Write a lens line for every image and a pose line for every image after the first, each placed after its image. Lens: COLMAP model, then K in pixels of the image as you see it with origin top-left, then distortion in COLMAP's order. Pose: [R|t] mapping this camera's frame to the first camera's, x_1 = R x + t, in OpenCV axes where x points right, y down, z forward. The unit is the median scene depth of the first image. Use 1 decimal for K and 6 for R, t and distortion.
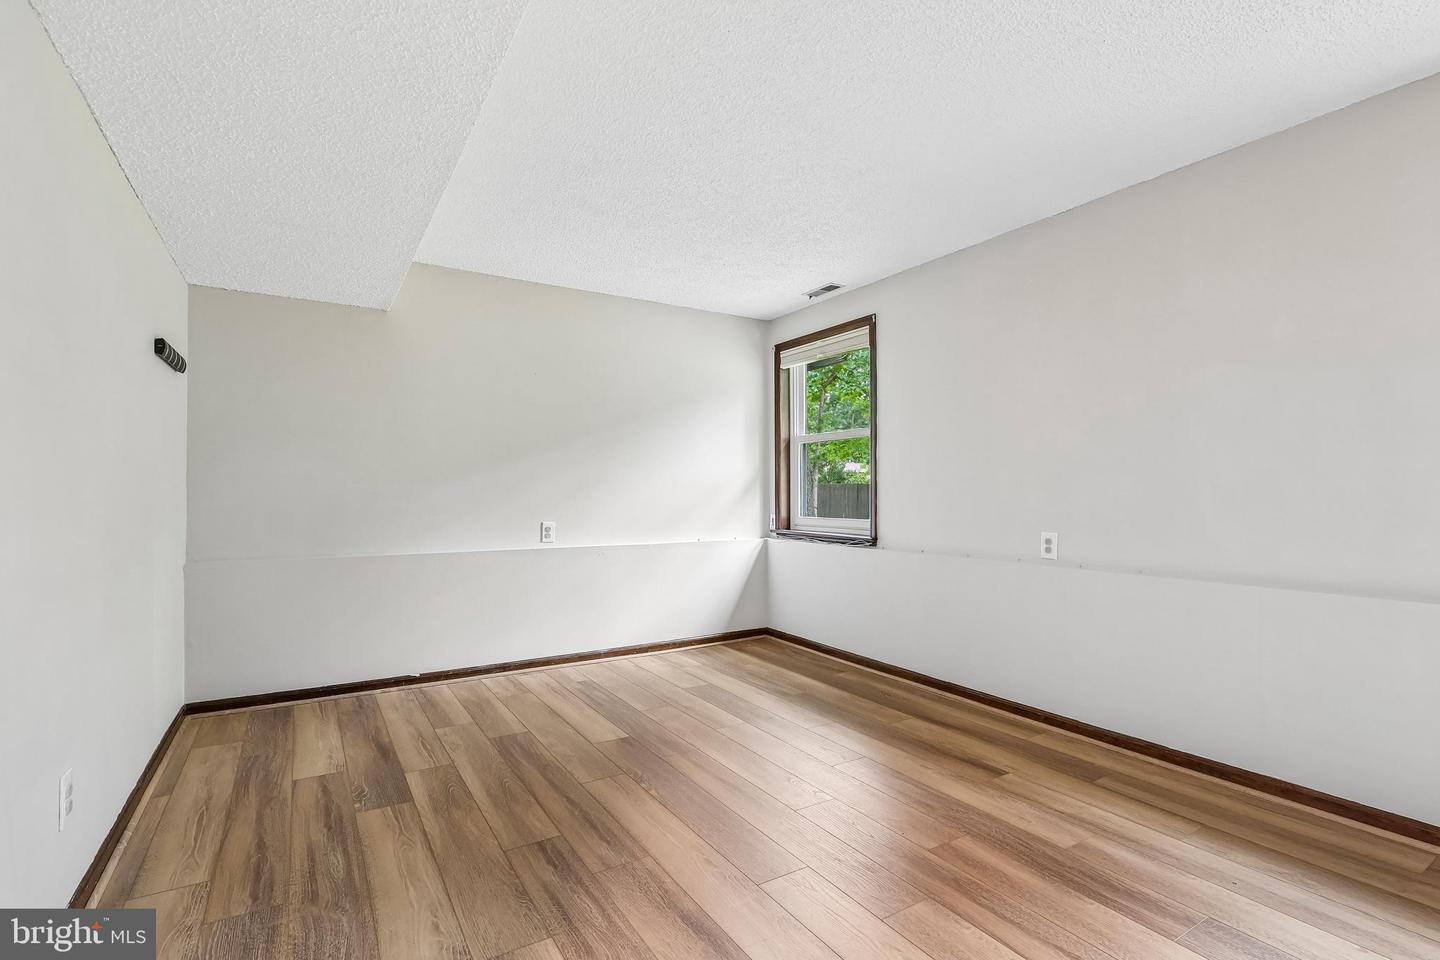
lens RADIAL K [[663.6, 0, 720.0], [0, 663.6, 480.0], [0, 0, 1]] dist [0.001987, 0.000190]
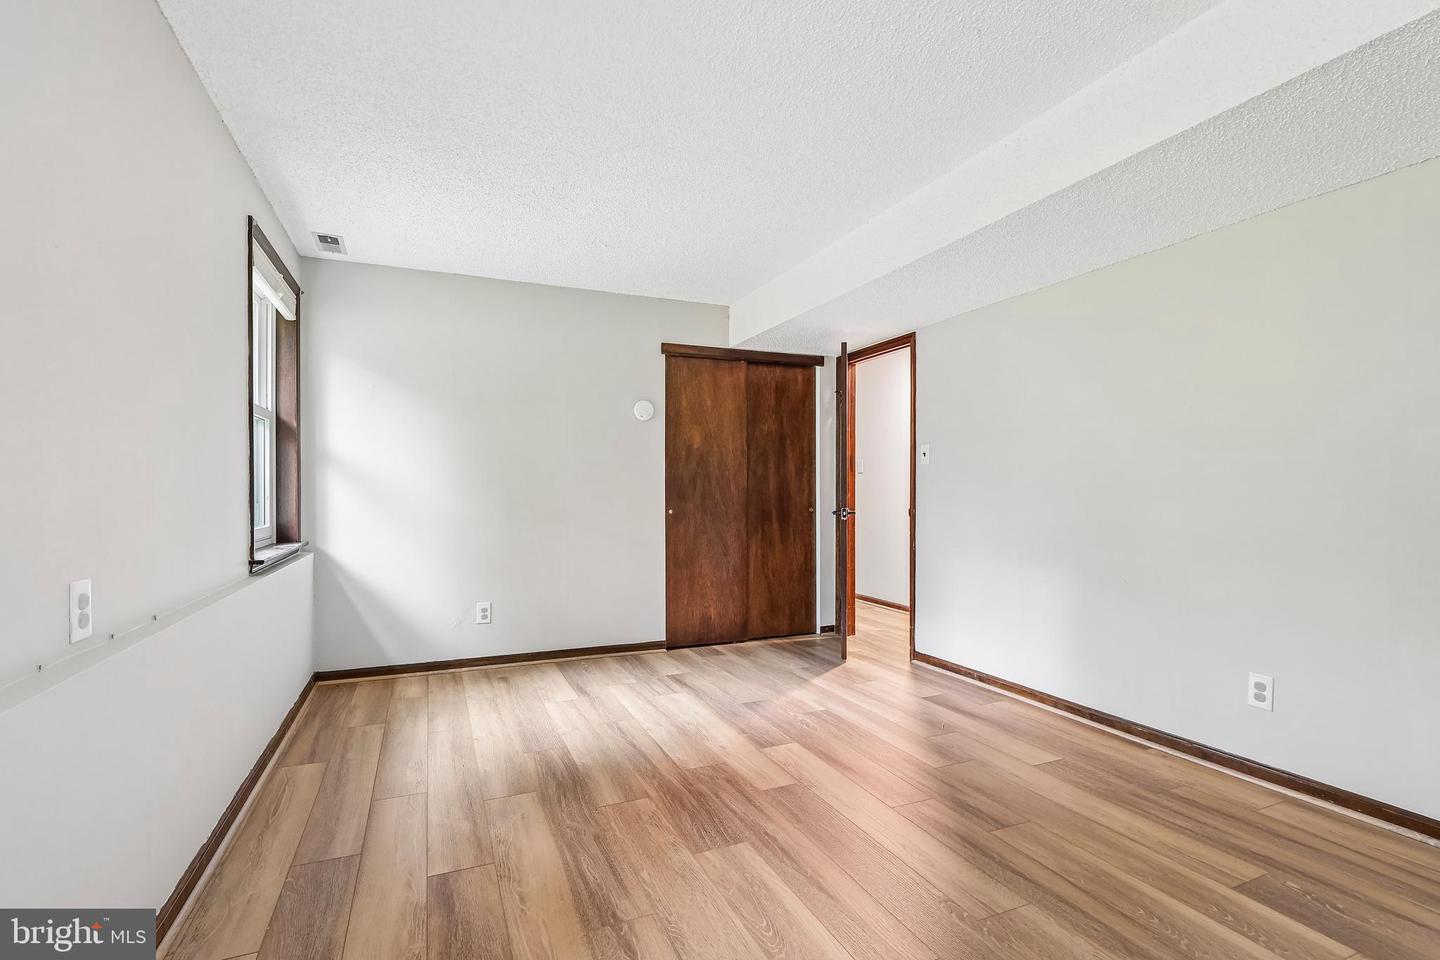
lens RADIAL K [[663.6, 0, 720.0], [0, 663.6, 480.0], [0, 0, 1]] dist [0.001987, 0.000190]
pose [[-0.988499, 0.002531, 0.151207, 0.012653], [-0.003201, 0.999286, -0.037657, 0.042922], [-0.151194, -0.037708, -0.987785, 2.196121]]
